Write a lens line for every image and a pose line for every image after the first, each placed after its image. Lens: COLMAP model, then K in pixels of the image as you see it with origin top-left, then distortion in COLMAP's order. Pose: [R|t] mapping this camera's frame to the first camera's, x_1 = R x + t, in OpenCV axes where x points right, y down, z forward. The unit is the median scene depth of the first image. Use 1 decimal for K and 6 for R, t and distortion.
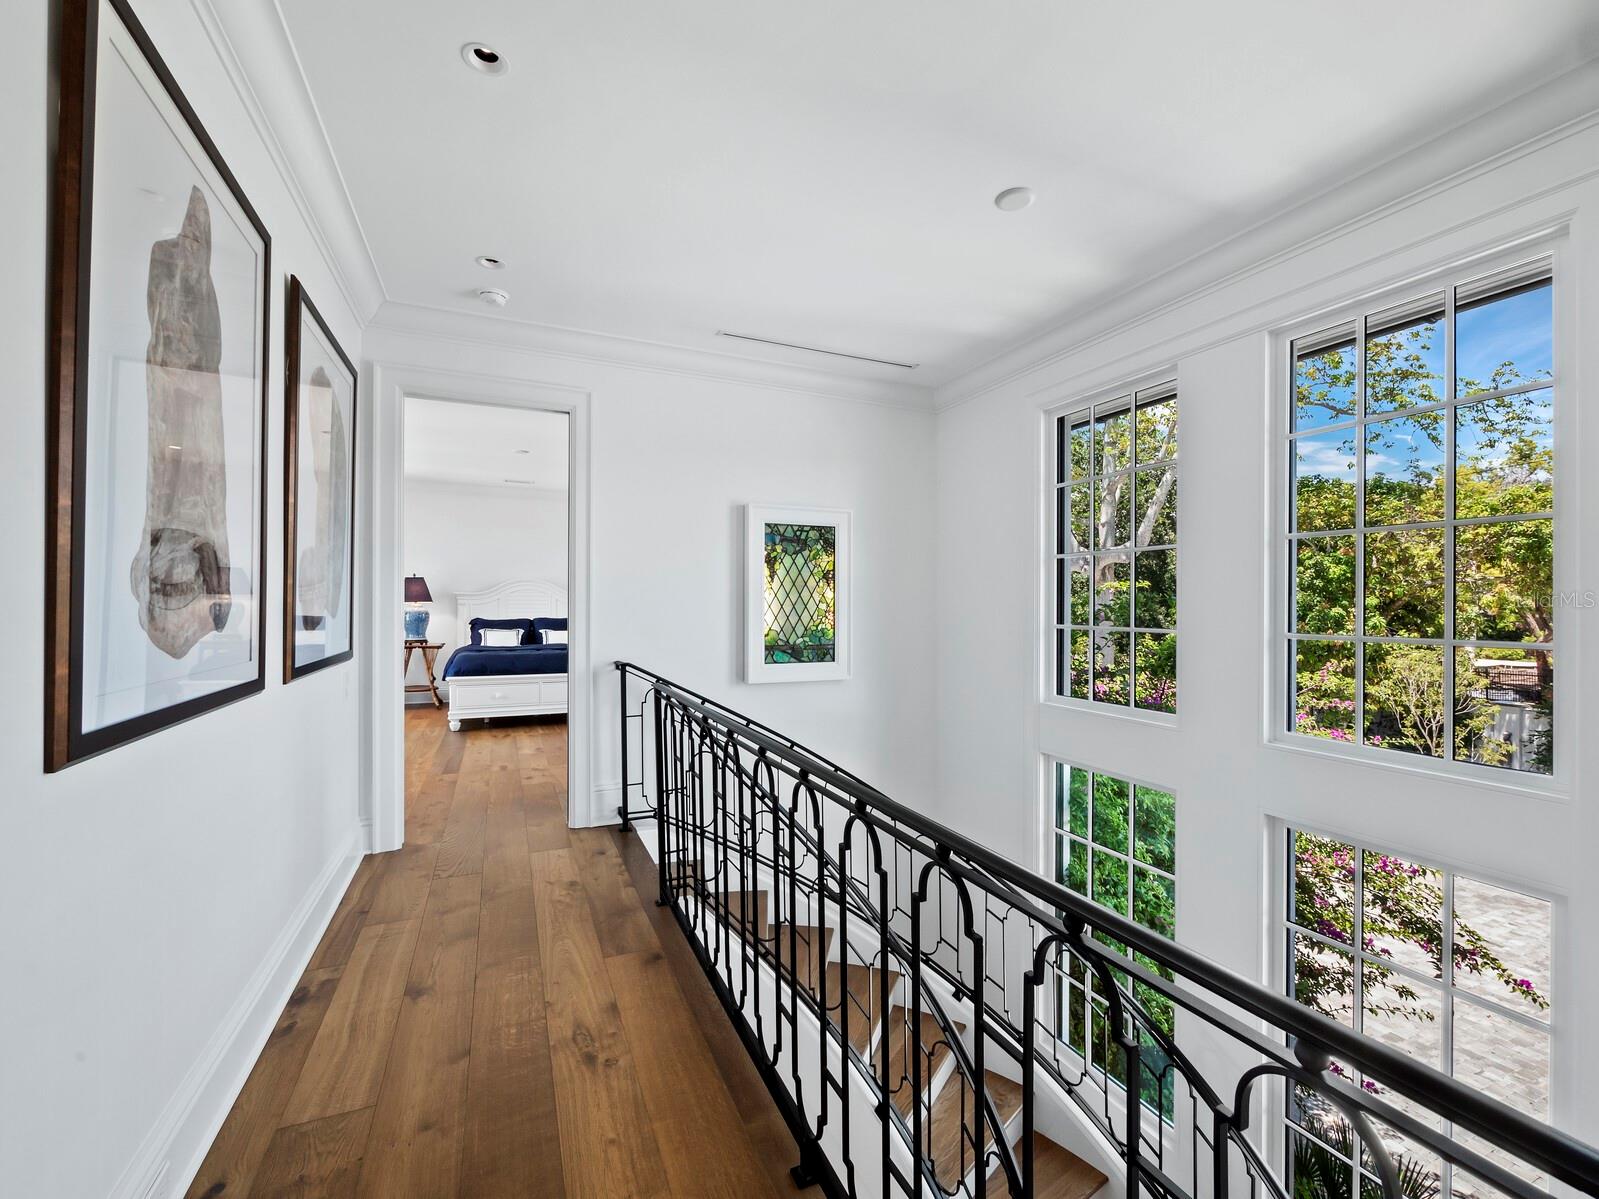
lens RADIAL K [[682.2, 0, 801.3], [0, 682.2, 594.4], [0, 0, 1]] dist [-0.009911, 0.002810]
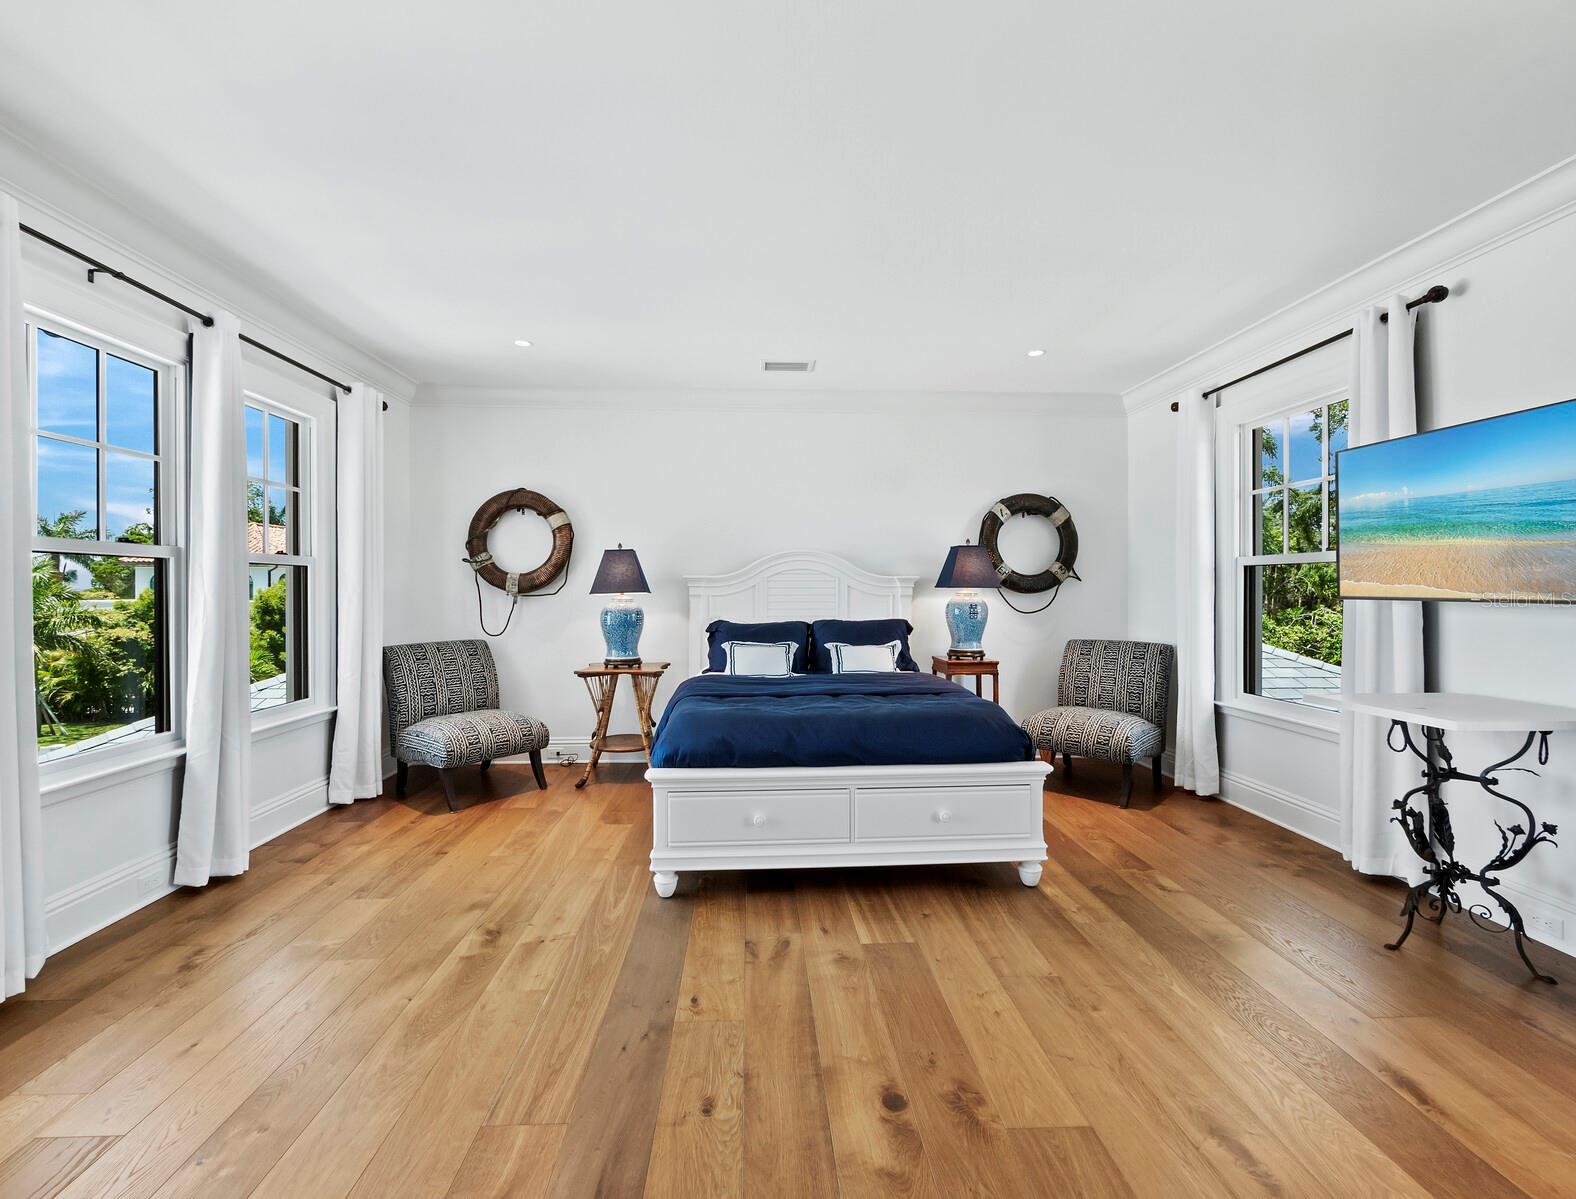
lens RADIAL K [[682.5, 0, 788.5], [0, 682.5, 585.6], [0, 0, 1]] dist [-0.003683, 0.001300]
pose [[0.933817, -0.011419, -0.357568, -0.229430], [0.014028, 0.999891, 0.004703, 0.003910], [0.357475, -0.009408, 0.933875, 0.512923]]
